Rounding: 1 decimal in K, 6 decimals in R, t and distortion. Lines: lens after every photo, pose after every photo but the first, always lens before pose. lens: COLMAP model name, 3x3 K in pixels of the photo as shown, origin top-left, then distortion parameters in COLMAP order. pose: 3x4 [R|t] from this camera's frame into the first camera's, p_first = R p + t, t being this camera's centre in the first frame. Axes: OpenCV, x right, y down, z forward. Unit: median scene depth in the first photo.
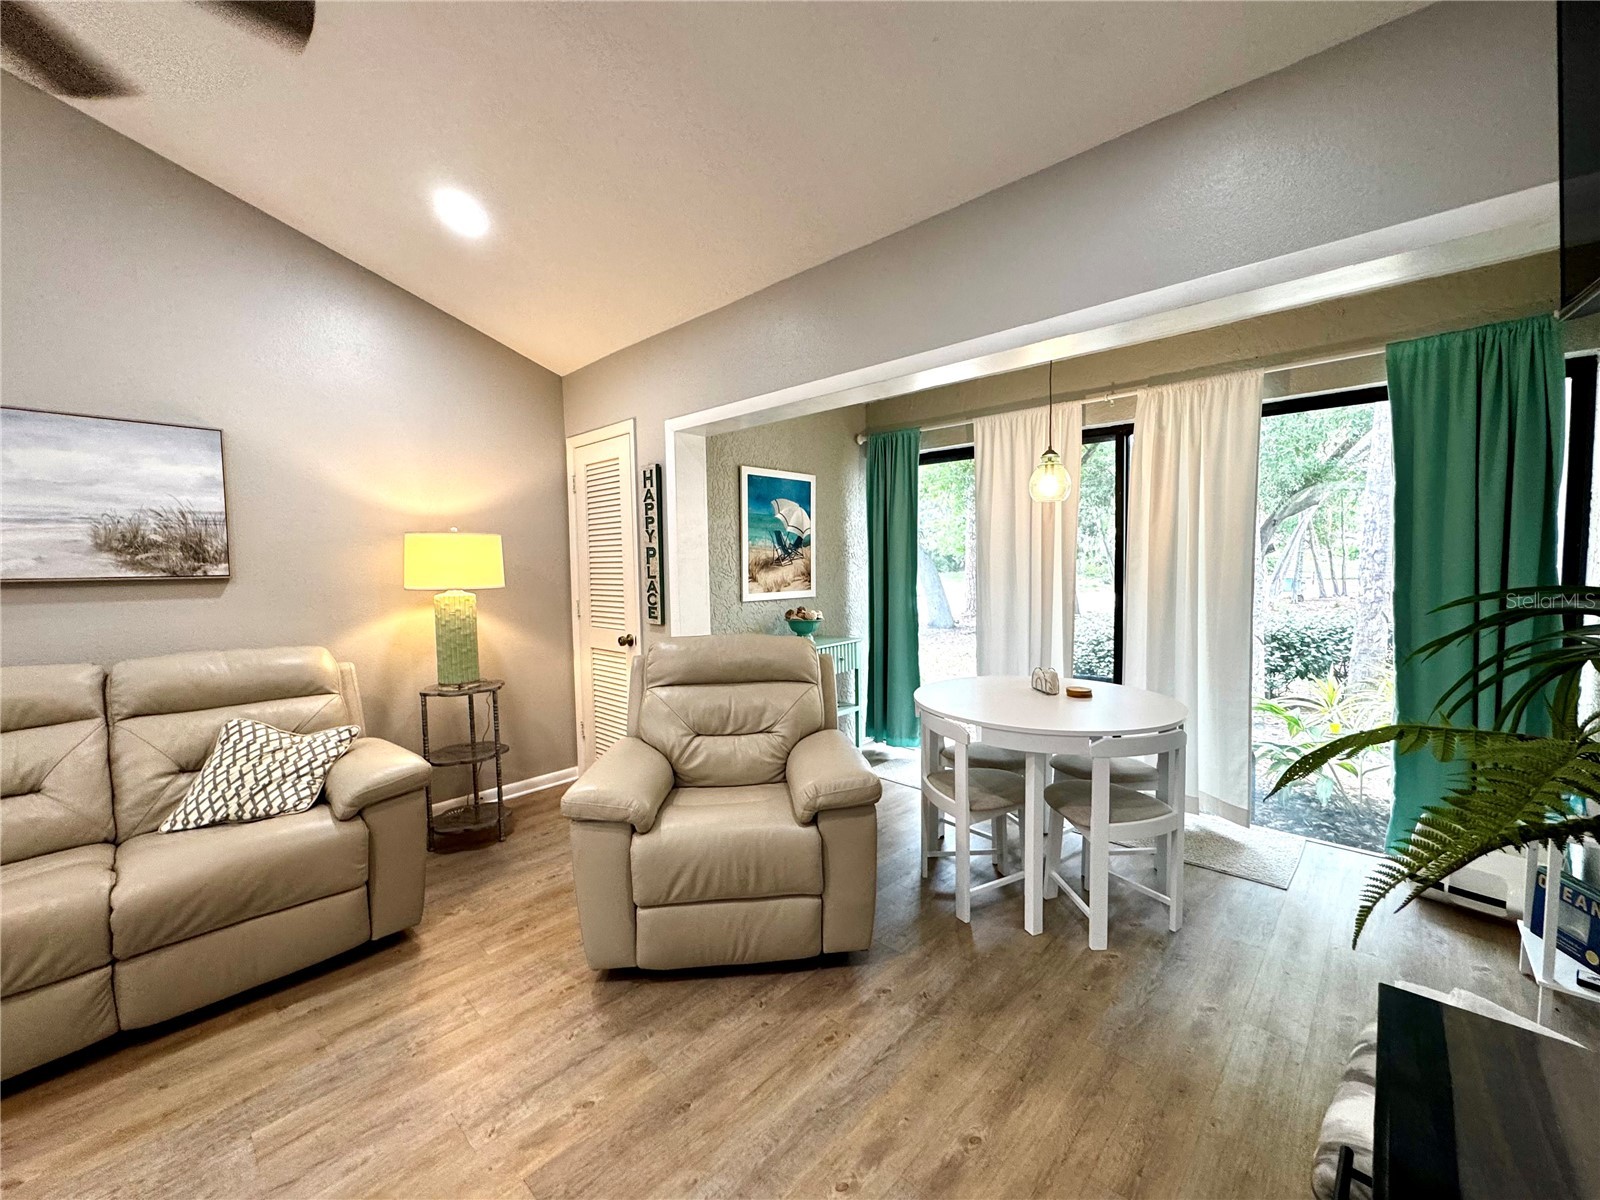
lens RADIAL K [[640.8, 0, 792.0], [0, 640.8, 598.3], [0, 0, 1]] dist [-0.002665, 0.000762]
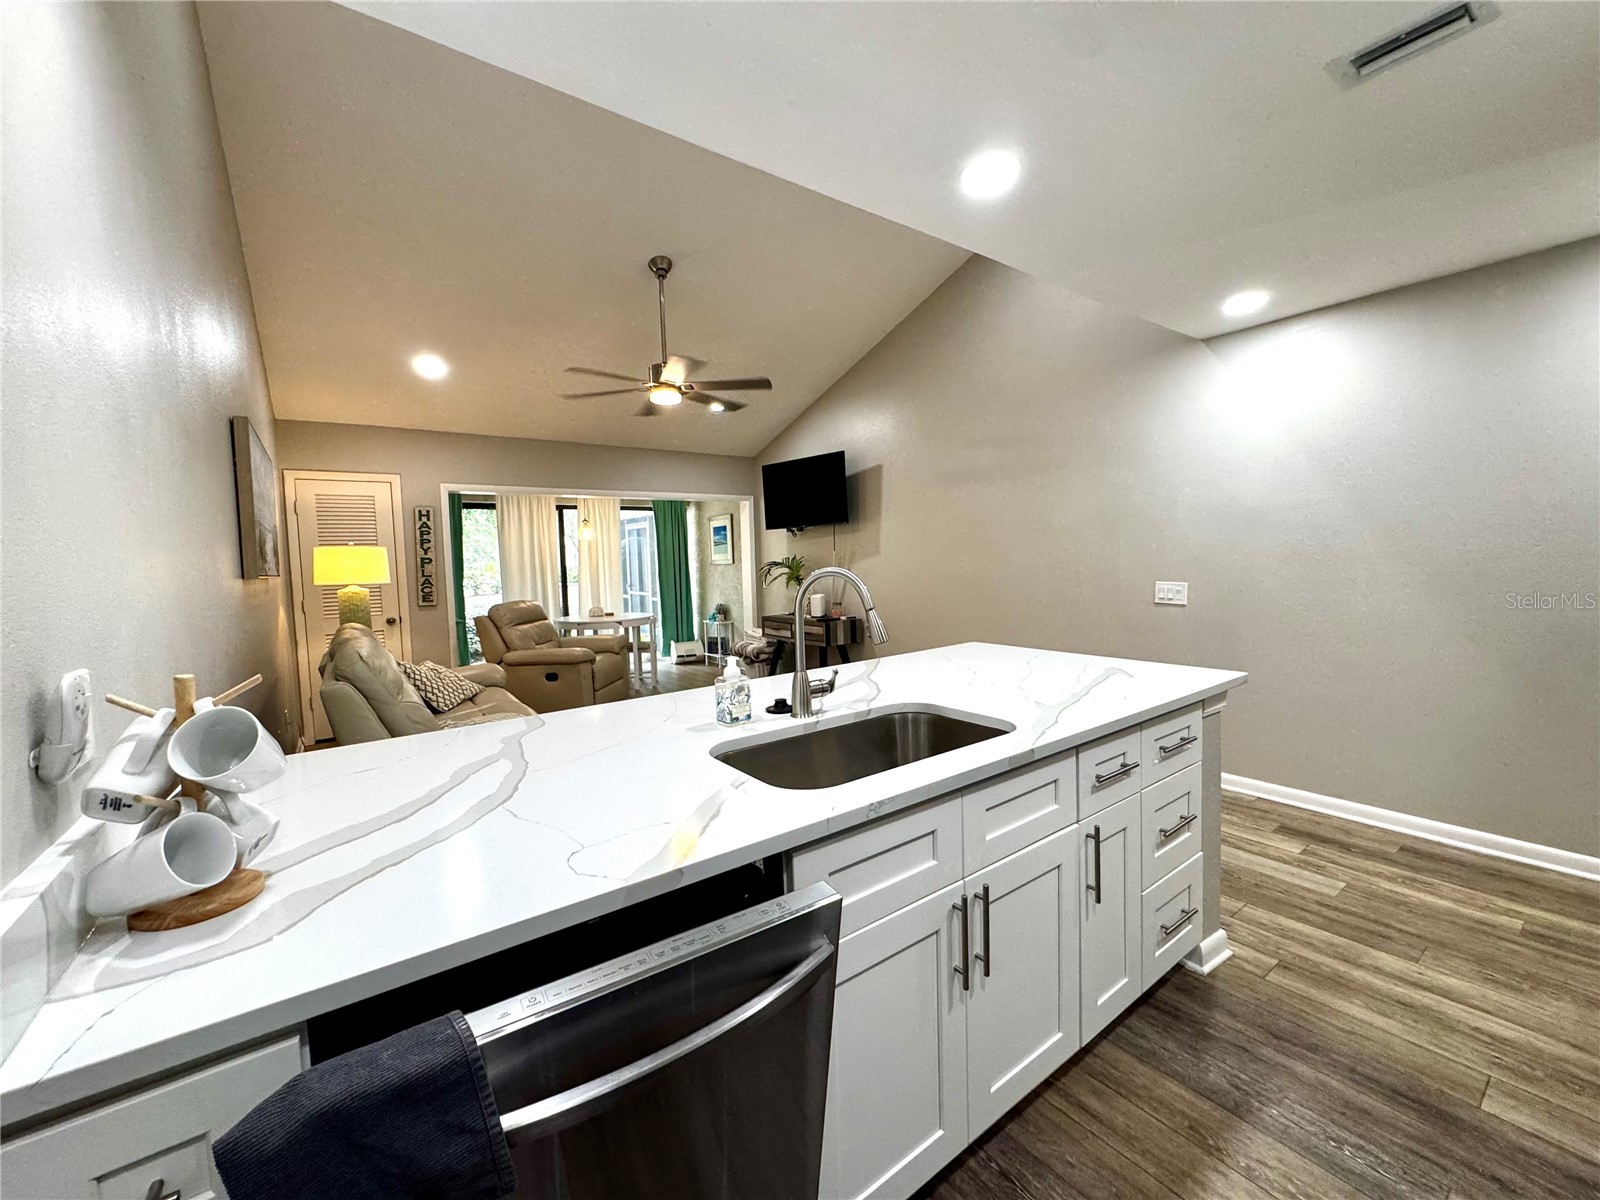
lens RADIAL K [[640.8, 0, 805.7], [0, 640.8, 597.4], [0, 0, 1]] dist [-0.002665, 0.000762]
pose [[0.176484, -0.051764, 0.982941, -2.045468], [0.085679, 0.995634, 0.037049, 0.052985], [-0.980567, 0.077679, 0.180149, -0.274719]]
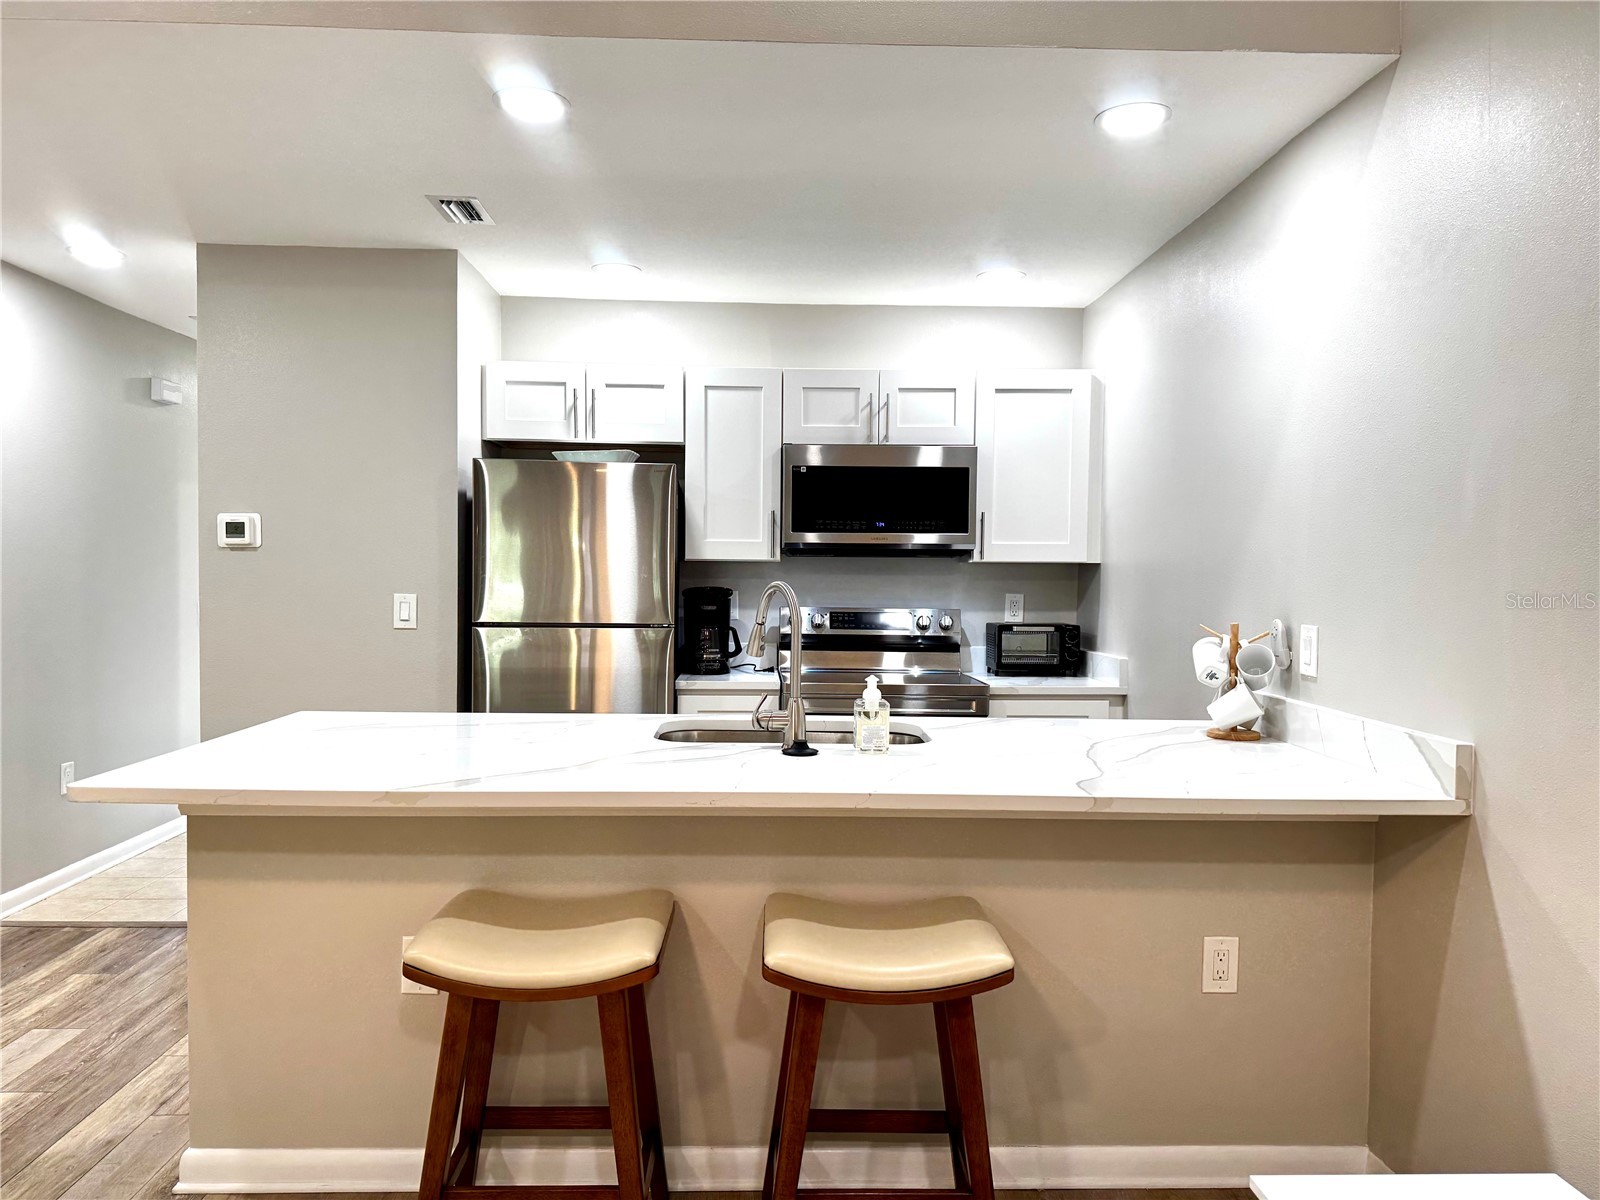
lens RADIAL K [[1122.1, 0, 795.8], [0, 1122.1, 605.0], [0, 0, 1]] dist [0.061087, -0.078386]
pose [[-0.698845, 0.029673, -0.714657, -0.705721], [-0.045315, 0.995295, 0.085637, -0.018117], [0.713836, 0.092232, -0.694213, 0.537831]]
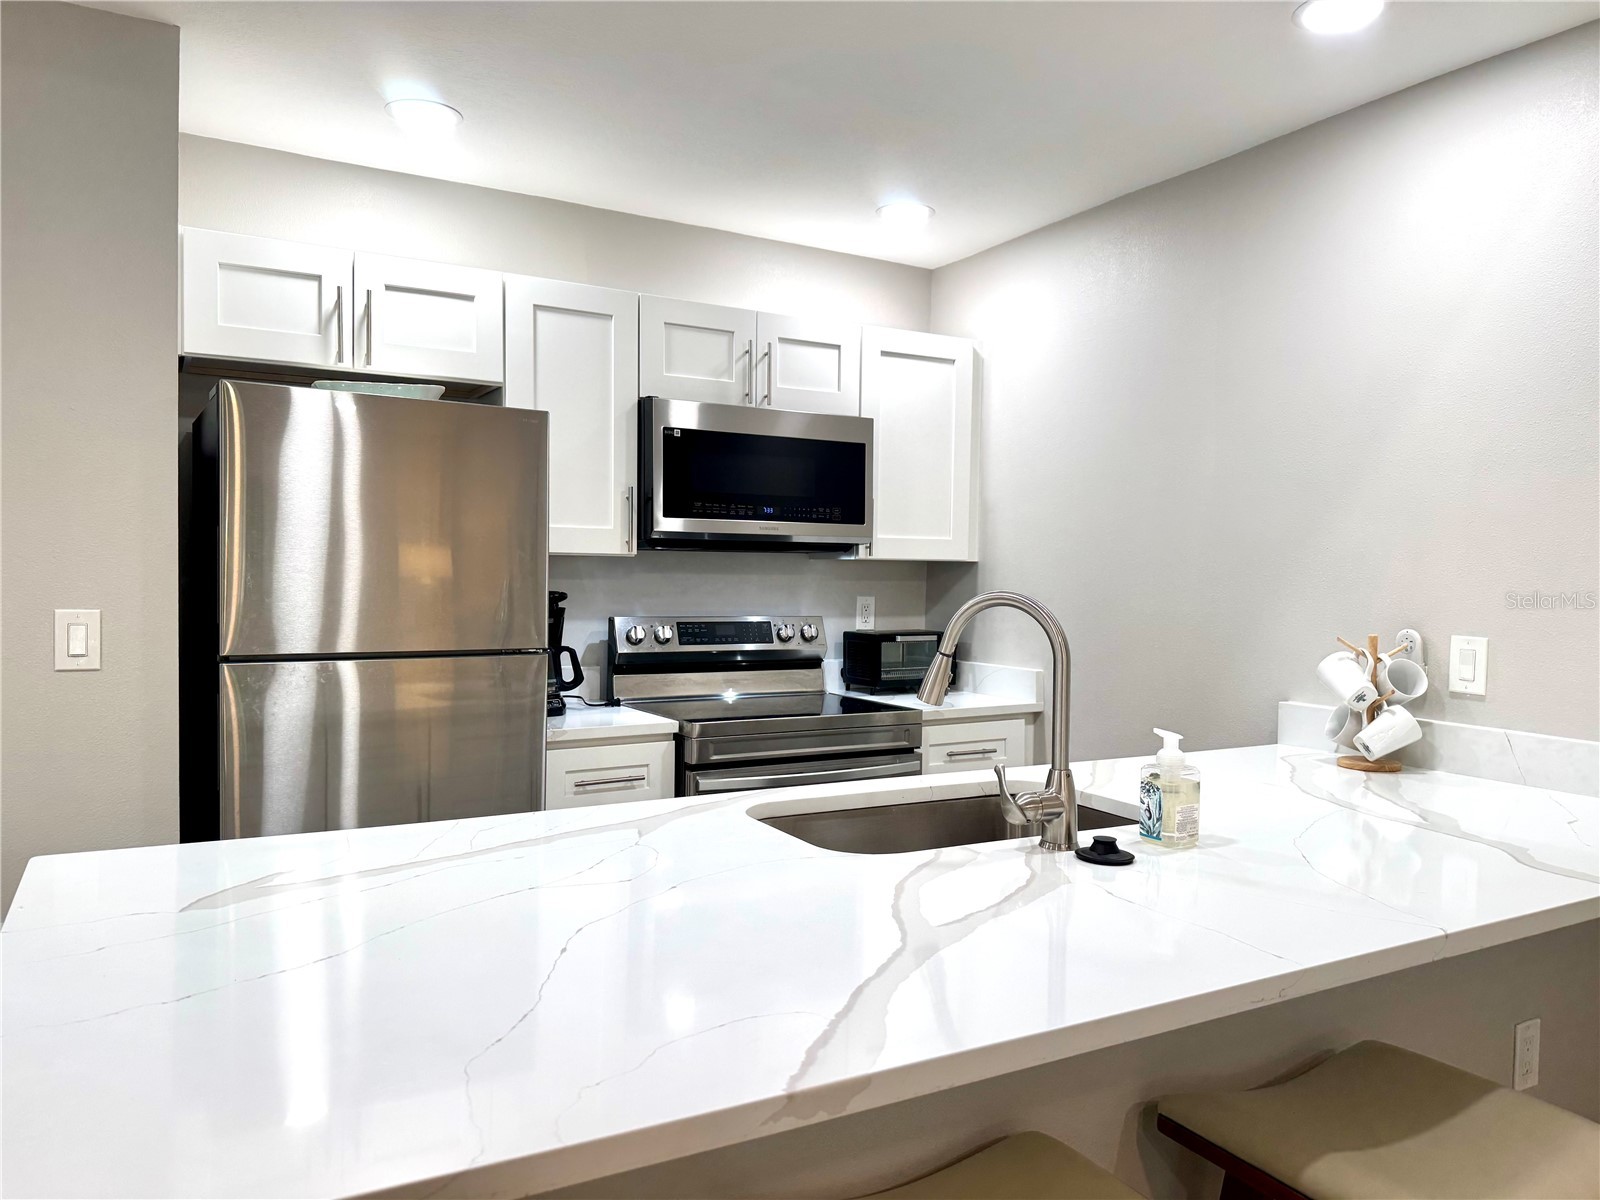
lens RADIAL K [[1122.1, 0, 815.2], [0, 1122.1, 616.6], [0, 0, 1]] dist [0.061087, -0.078386]
pose [[-0.279961, 0.050296, -0.958693, -0.751957], [-0.070996, 0.994807, 0.072923, 0.023281], [0.957383, 0.088479, -0.274937, -0.113261]]
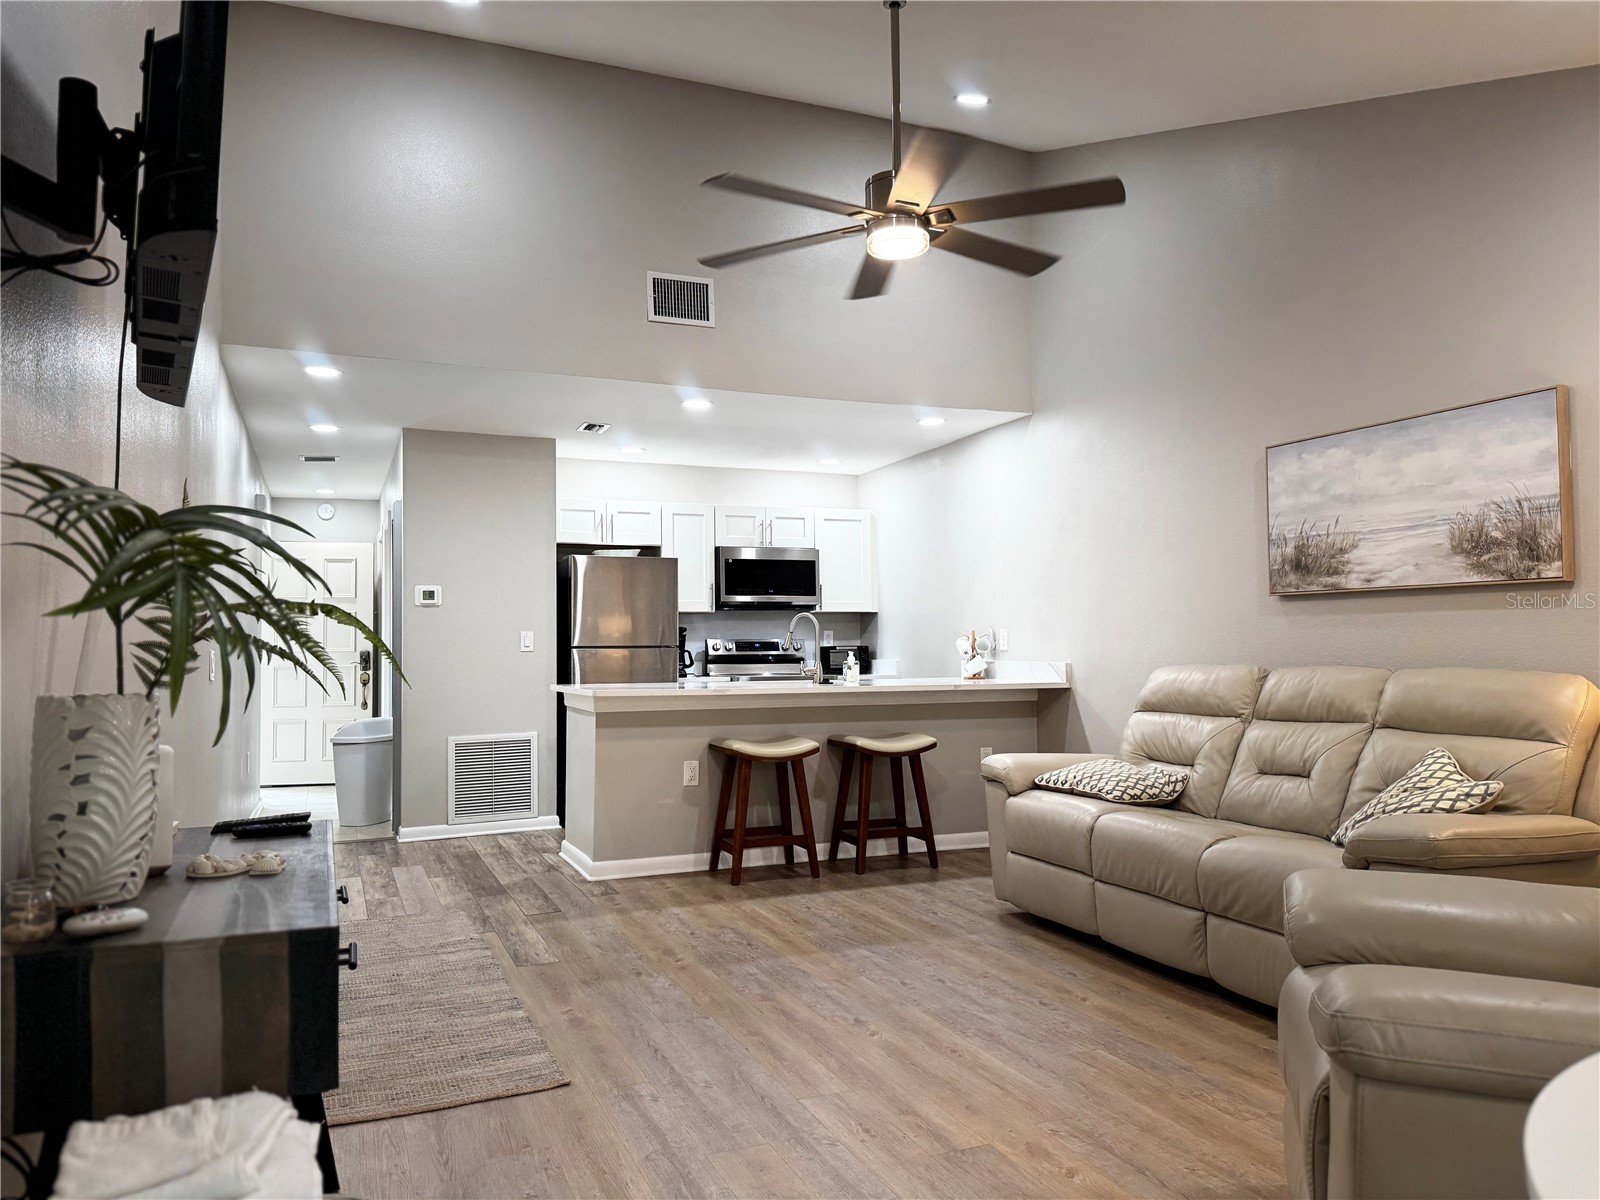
lens RADIAL K [[1122.1, 0, 801.3], [0, 1122.1, 605.6], [0, 0, 1]] dist [0.061087, -0.078386]
pose [[-0.405005, -0.016334, -0.914168, 0.725958], [-0.040324, 0.999187, 0.000012, 0.035061], [0.913425, 0.036868, -0.405335, 0.758346]]
